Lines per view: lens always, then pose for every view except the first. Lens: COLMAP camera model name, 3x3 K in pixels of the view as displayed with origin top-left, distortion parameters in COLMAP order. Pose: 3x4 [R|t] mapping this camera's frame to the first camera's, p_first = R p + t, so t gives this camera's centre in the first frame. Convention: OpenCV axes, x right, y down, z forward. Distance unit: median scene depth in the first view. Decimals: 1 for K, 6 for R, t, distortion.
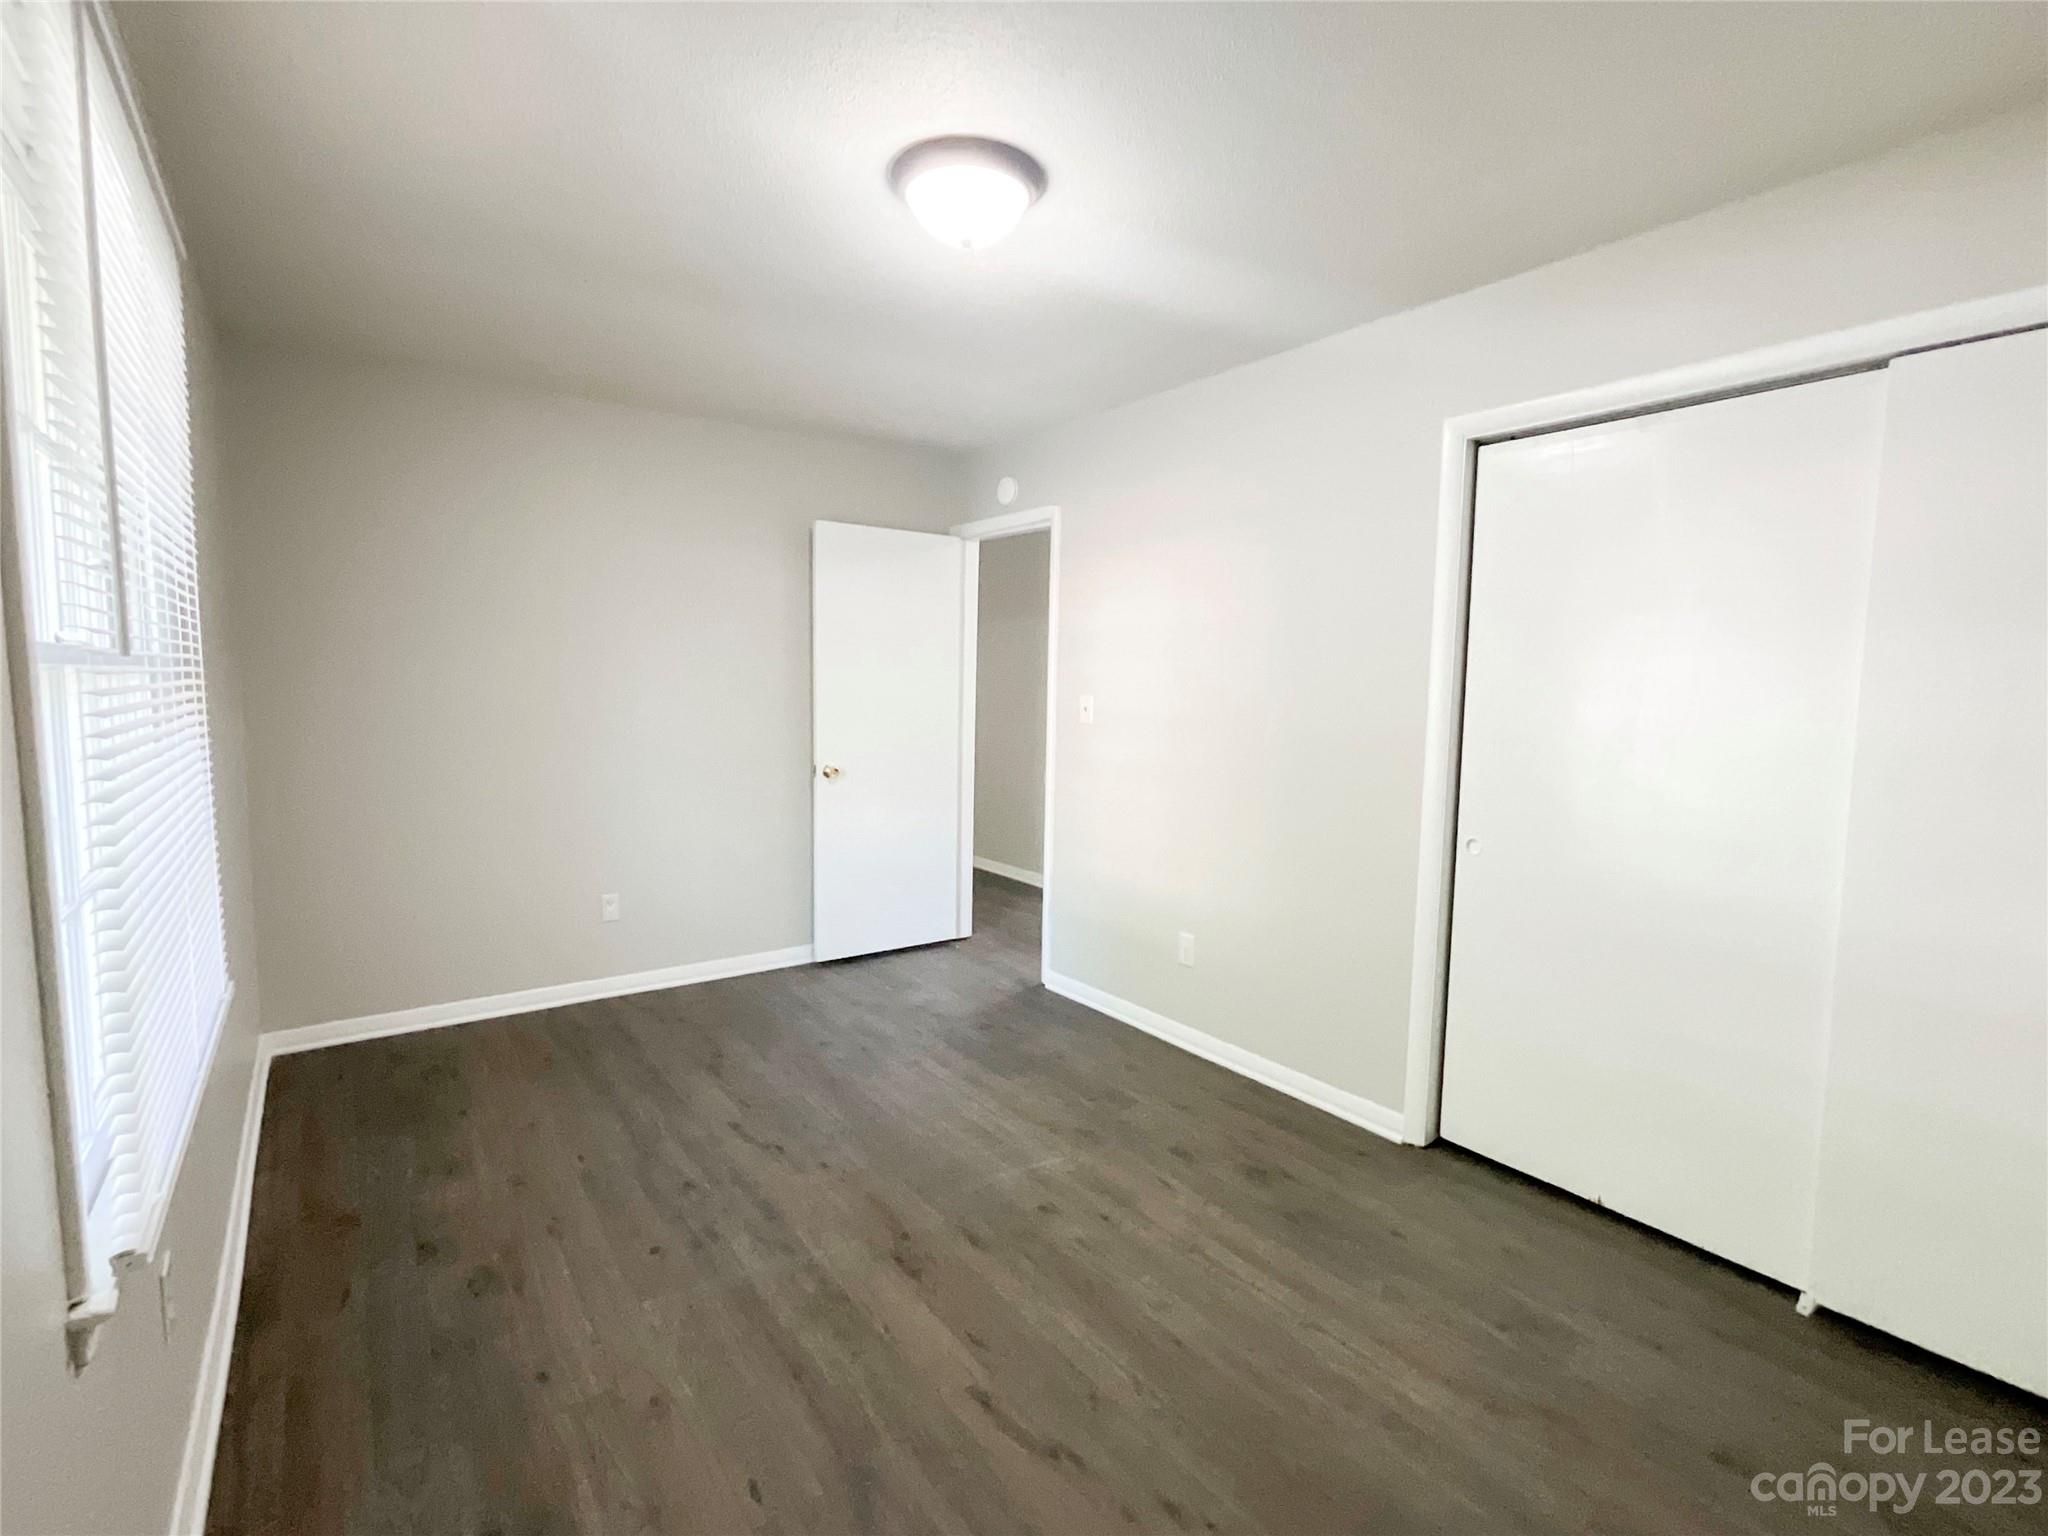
lens RADIAL K [[967.7, 0, 1030.2], [0, 967.7, 772.1], [0, 0, 1]] dist [-0.001224, 0.000923]
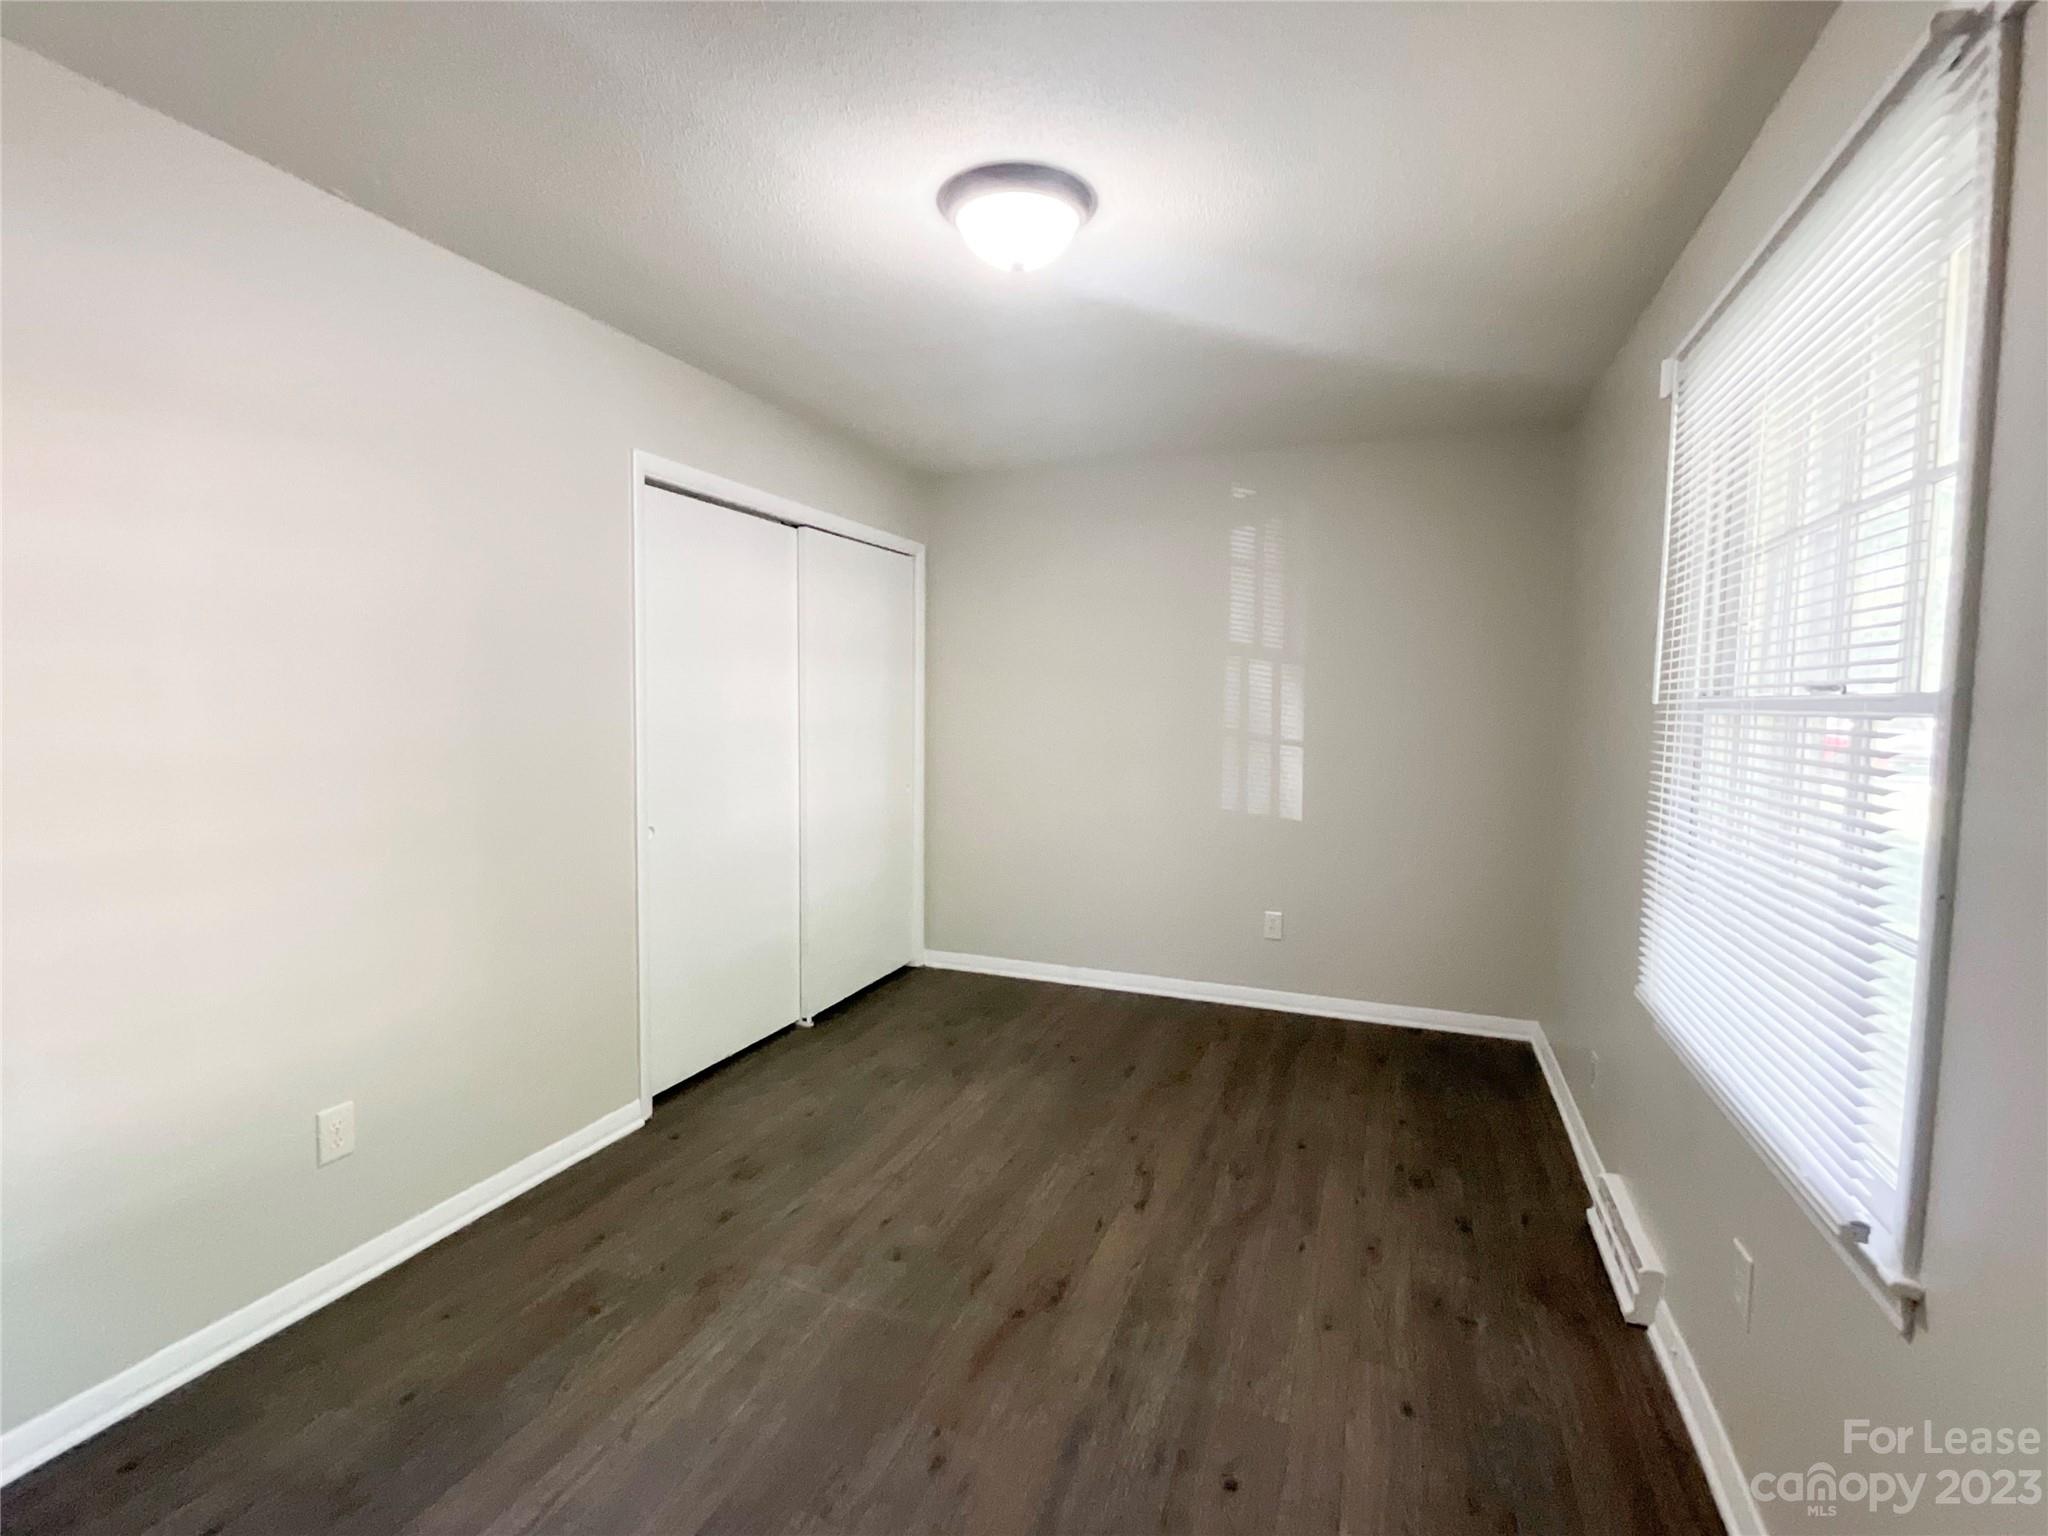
lens RADIAL K [[967.7, 0, 1030.2], [0, 967.7, 772.1], [0, 0, 1]] dist [-0.001224, 0.000923]
pose [[-0.553267, -0.085293, 0.828626, -0.882102], [0.055774, 0.988719, 0.139012, -0.154342], [-0.831135, 0.123126, -0.542268, 1.484803]]
